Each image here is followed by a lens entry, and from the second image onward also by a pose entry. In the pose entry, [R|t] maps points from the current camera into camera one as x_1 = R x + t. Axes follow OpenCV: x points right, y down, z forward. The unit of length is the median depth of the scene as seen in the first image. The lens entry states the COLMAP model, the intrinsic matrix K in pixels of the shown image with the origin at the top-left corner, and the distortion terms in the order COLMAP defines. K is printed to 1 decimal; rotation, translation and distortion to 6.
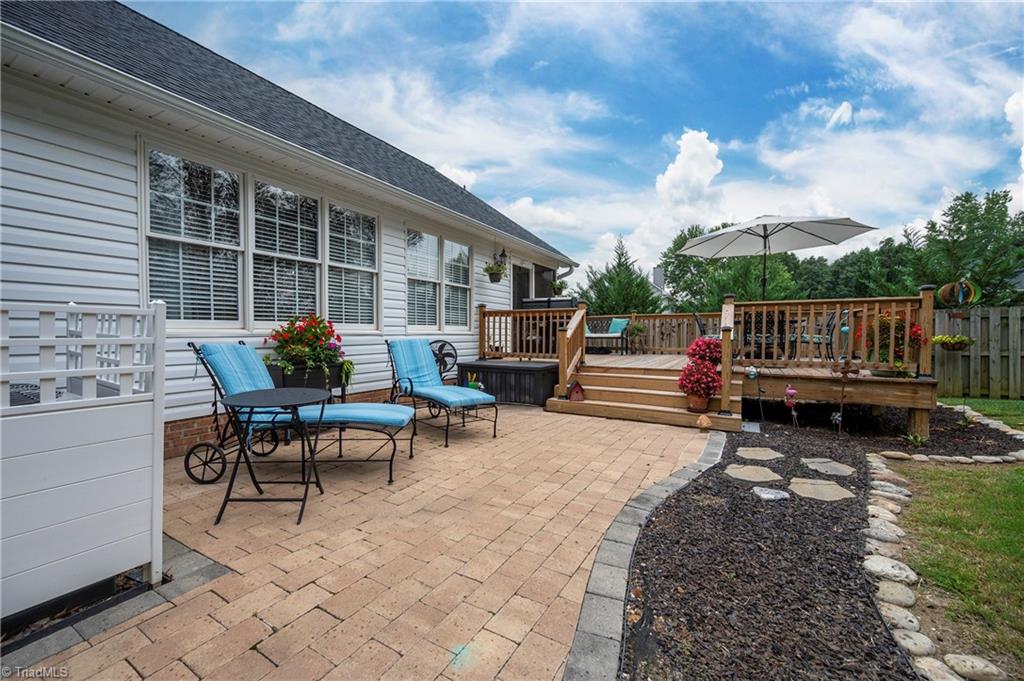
lens RADIAL K [[411.1, 0, 520.2], [0, 411.1, 346.3], [0, 0, 1]] dist [0.001456, 0.001070]
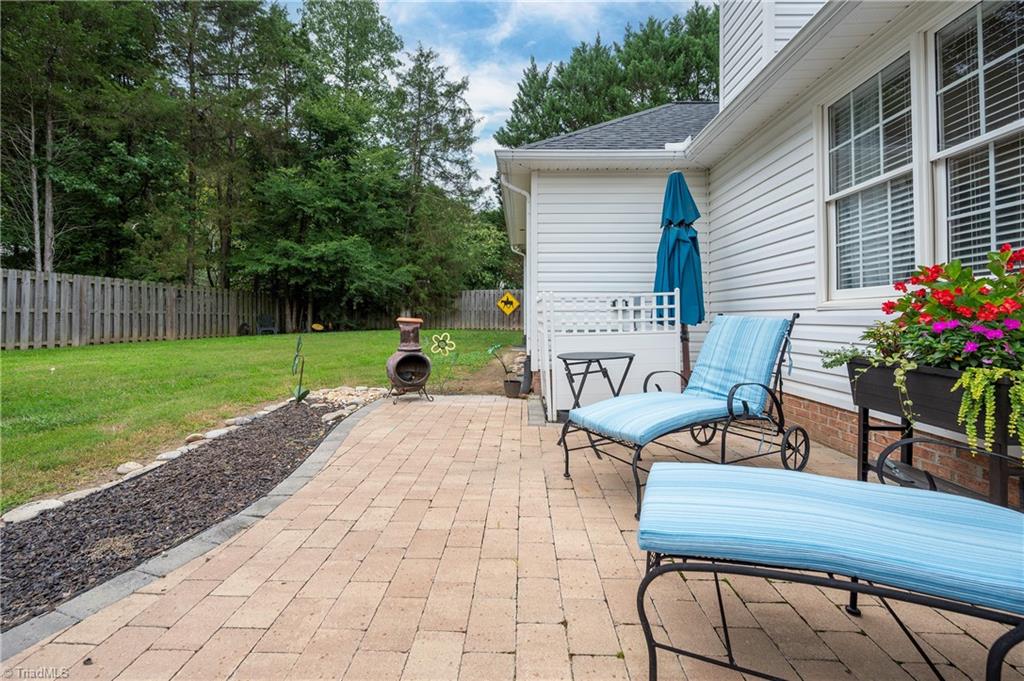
lens RADIAL K [[411.1, 0, 507.7], [0, 411.1, 312.3], [0, 0, 1]] dist [0.001456, 0.001070]
pose [[-0.897732, -0.007812, -0.440473, 0.084873], [-0.017655, 0.999678, 0.018253, -0.012533], [0.440188, 0.024163, -0.897581, 0.851353]]
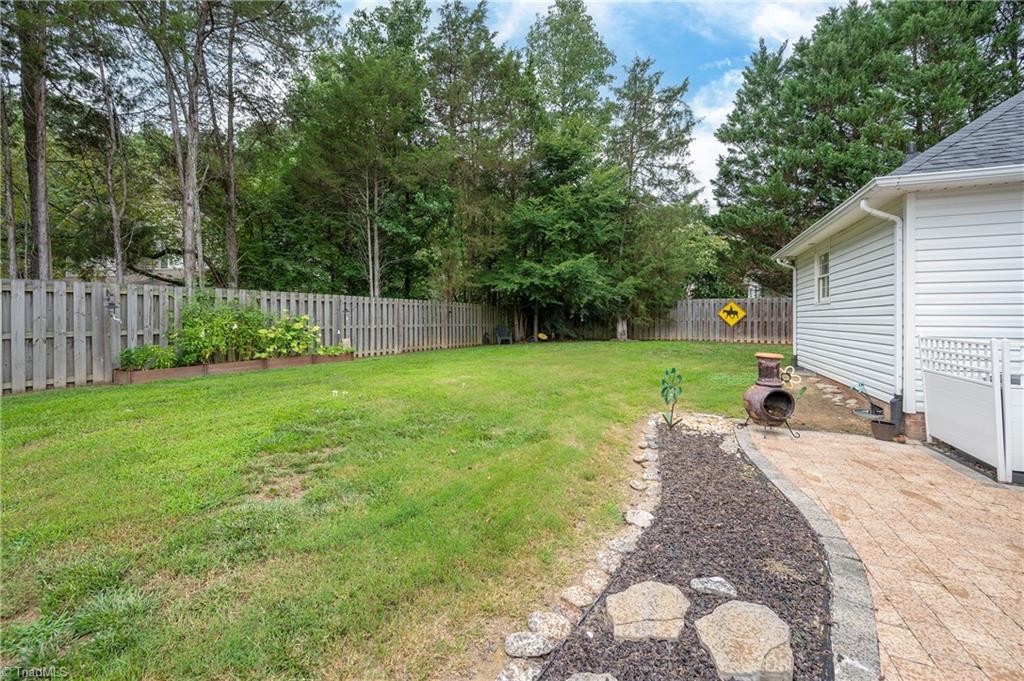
lens RADIAL K [[411.1, 0, 510.1], [0, 411.1, 321.5], [0, 0, 1]] dist [0.001456, 0.001070]
pose [[-0.995580, 0.000044, -0.093921, 0.507001], [-0.004367, 0.998897, 0.046750, -0.085901], [0.093819, 0.046954, -0.994481, 0.817048]]
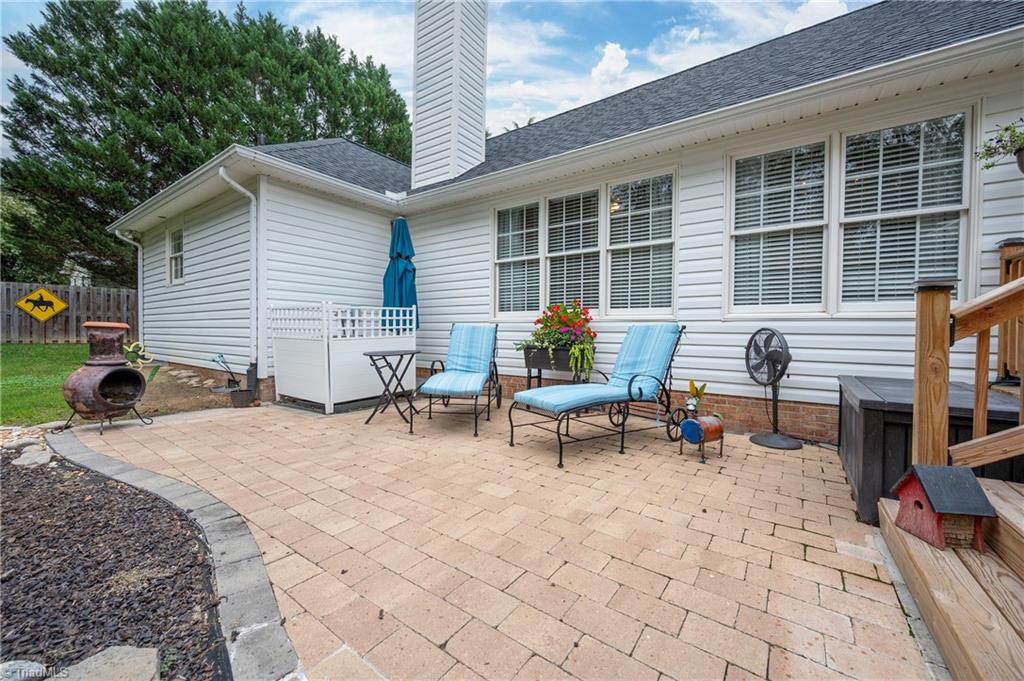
lens RADIAL K [[411.1, 0, 508.5], [0, 411.1, 333.1], [0, 0, 1]] dist [0.001456, 0.001070]
pose [[-0.136078, 0.000115, -0.990698, 0.435513], [-0.043836, 0.999020, 0.006137, 0.004075], [0.989728, 0.044263, -0.135939, 0.718695]]
